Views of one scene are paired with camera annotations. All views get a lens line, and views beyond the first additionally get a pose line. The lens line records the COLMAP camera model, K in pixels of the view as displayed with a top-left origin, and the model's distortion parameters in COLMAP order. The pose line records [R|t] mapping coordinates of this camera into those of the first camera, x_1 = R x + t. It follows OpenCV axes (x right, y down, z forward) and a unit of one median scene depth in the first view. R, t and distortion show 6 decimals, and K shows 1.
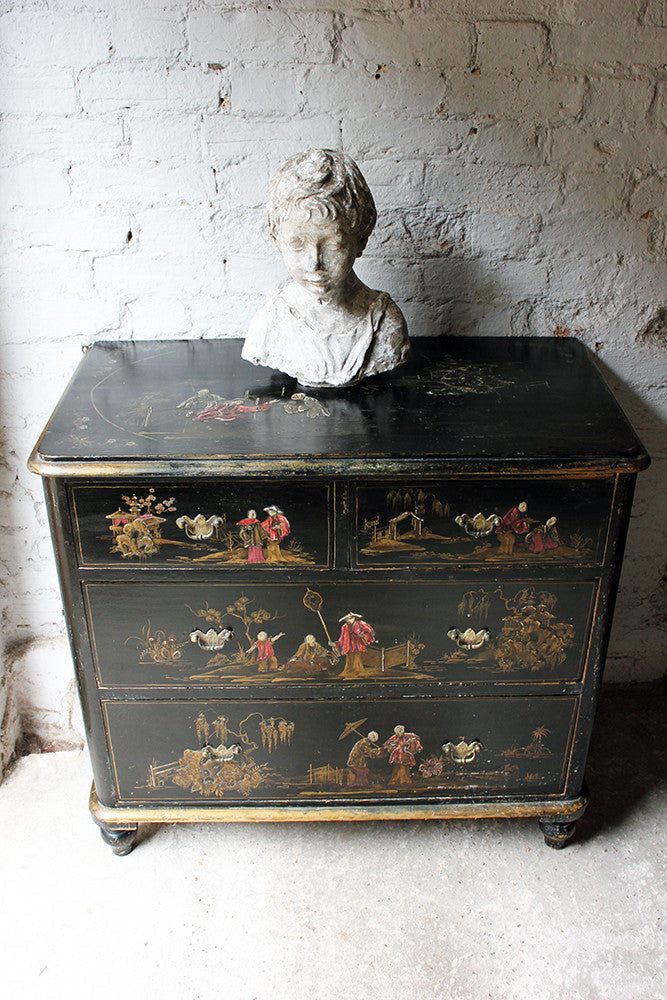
lens RADIAL K [[997.4, 0, 333.5], [0, 997.4, 500.0], [0, 0, 1]] dist [-0.137562, 0.153152]
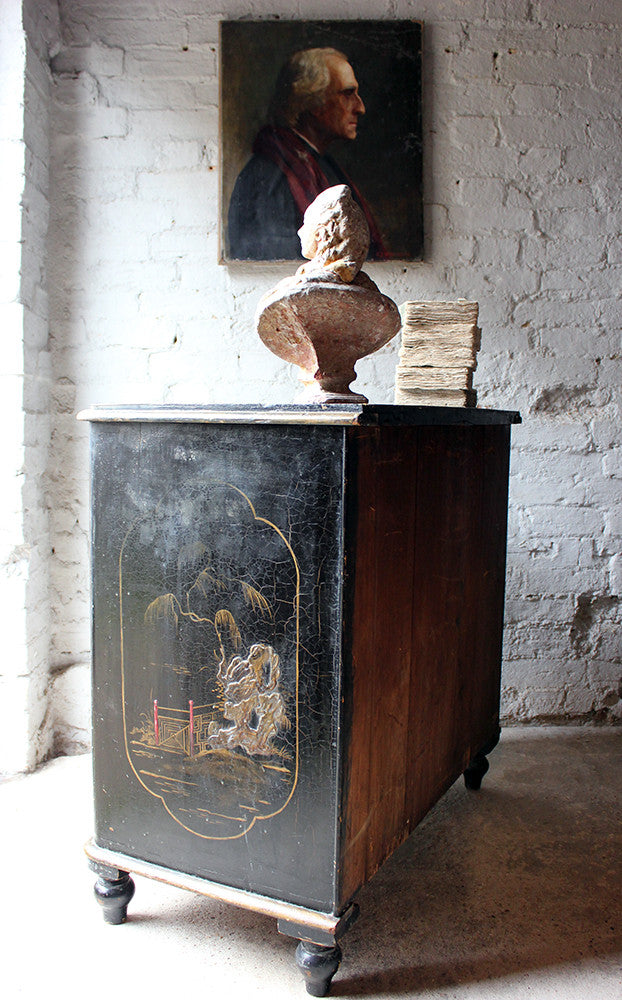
lens RADIAL K [[899.0, 0, 304.4], [0, 899.0, 497.0], [0, 0, 1]] dist [-0.140920, 0.125600]
pose [[0.999614, -0.005328, -0.027264, 0.024456], [-0.006577, 0.908139, -0.418617, 0.558487], [0.026990, 0.418635, 0.907753, -0.127154]]
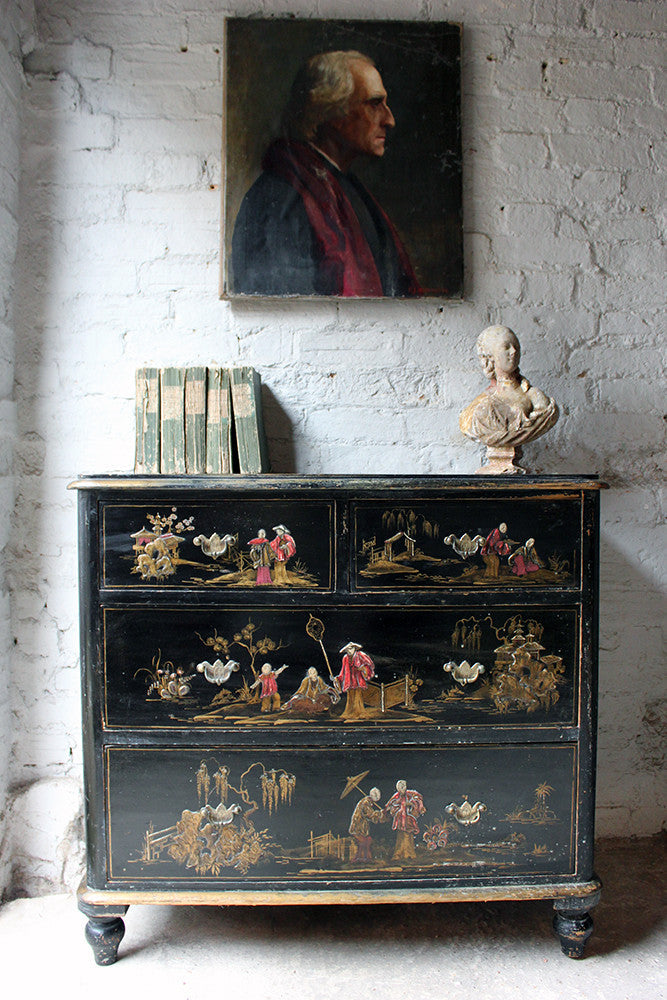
lens RADIAL K [[894.3, 0, 333.9], [0, 894.3, 504.5], [0, 0, 1]] dist [-0.152478, 0.144039]
pose [[0.999952, -0.001668, 0.009696, -0.009787], [0.006047, 0.881606, -0.471948, 0.425439], [-0.007761, 0.471984, 0.881573, 0.093588]]
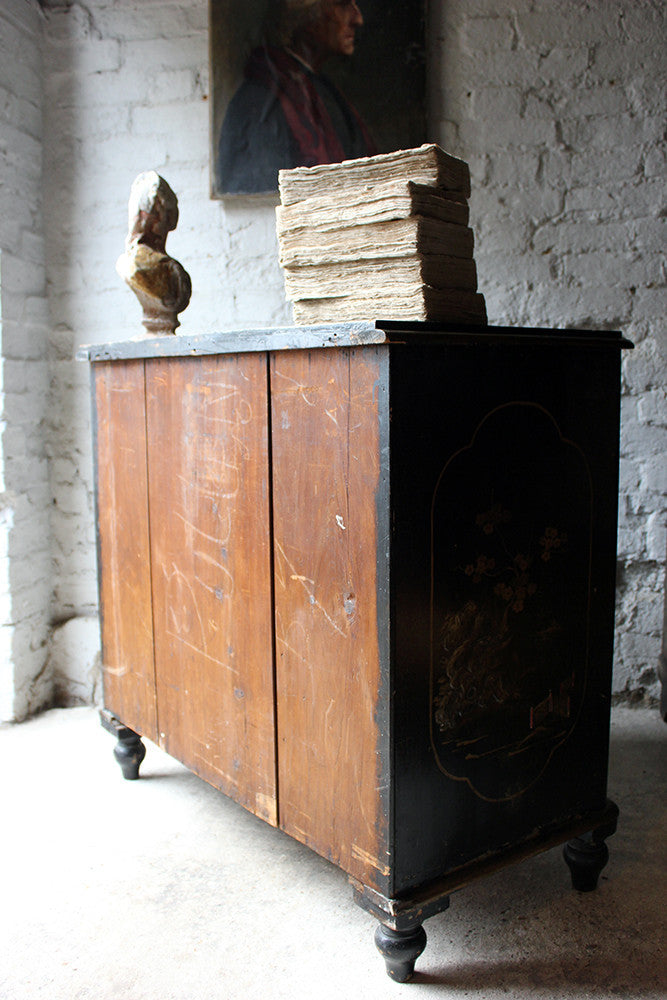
lens RADIAL K [[980.2, 0, 334.7], [0, 980.2, 501.7], [0, 0, 1]] dist [-0.137005, 0.143915]
pose [[0.976671, 0.006014, -0.214655, 0.355815], [-0.088786, 0.921474, -0.378156, 0.583085], [0.195525, 0.388392, 0.900512, -0.096540]]
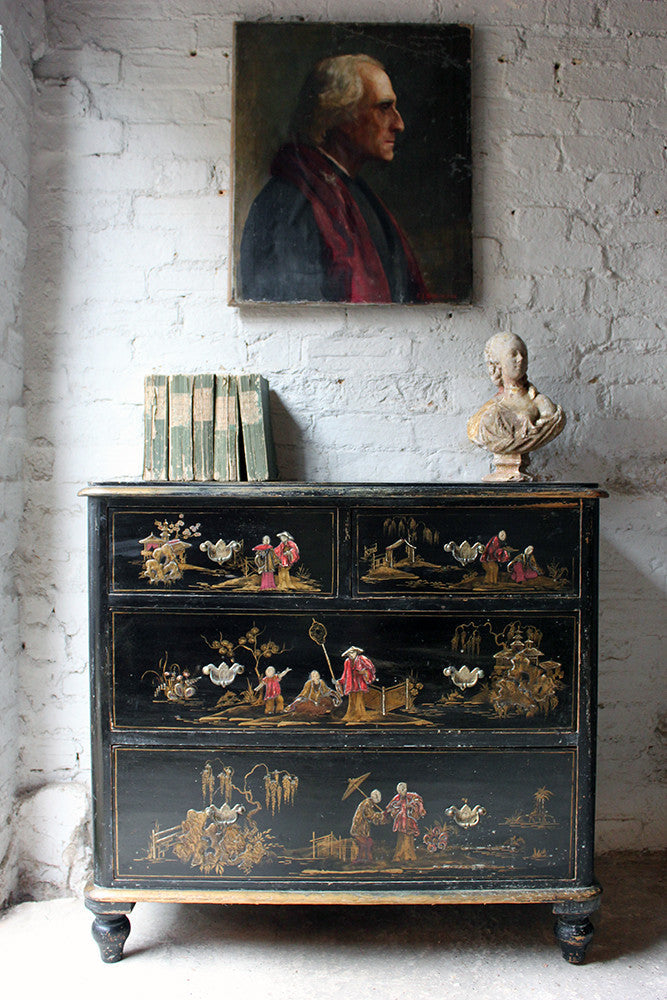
lens RADIAL K [[980.2, 0, 334.7], [0, 980.2, 501.7], [0, 0, 1]] dist [-0.137005, 0.143915]
pose [[0.999865, 0.002017, -0.016287, 0.014275], [-0.009540, 0.878961, -0.476798, 0.476019], [0.013353, 0.476889, 0.878862, -0.011886]]
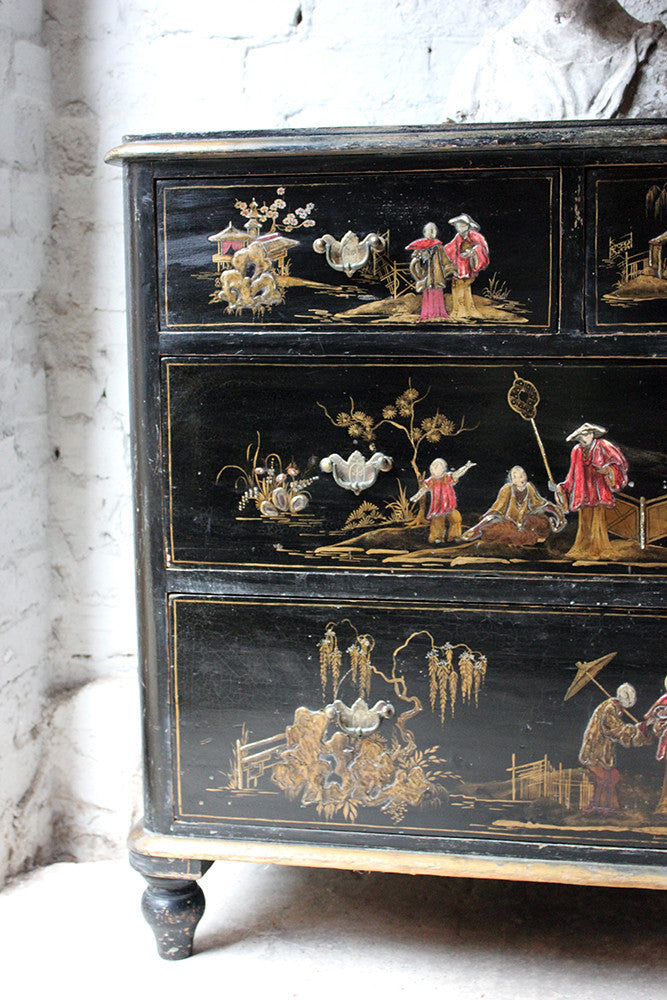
lens RADIAL K [[1497.3, 0, 343.6], [0, 1497.3, 500.7], [0, 0, 1]] dist [-0.037826, 0.072536]
pose [[0.977398, 0.017354, -0.210695, 0.063915], [-0.094624, 0.927133, -0.362588, 0.489665], [0.189050, 0.374330, 0.907820, 0.170173]]
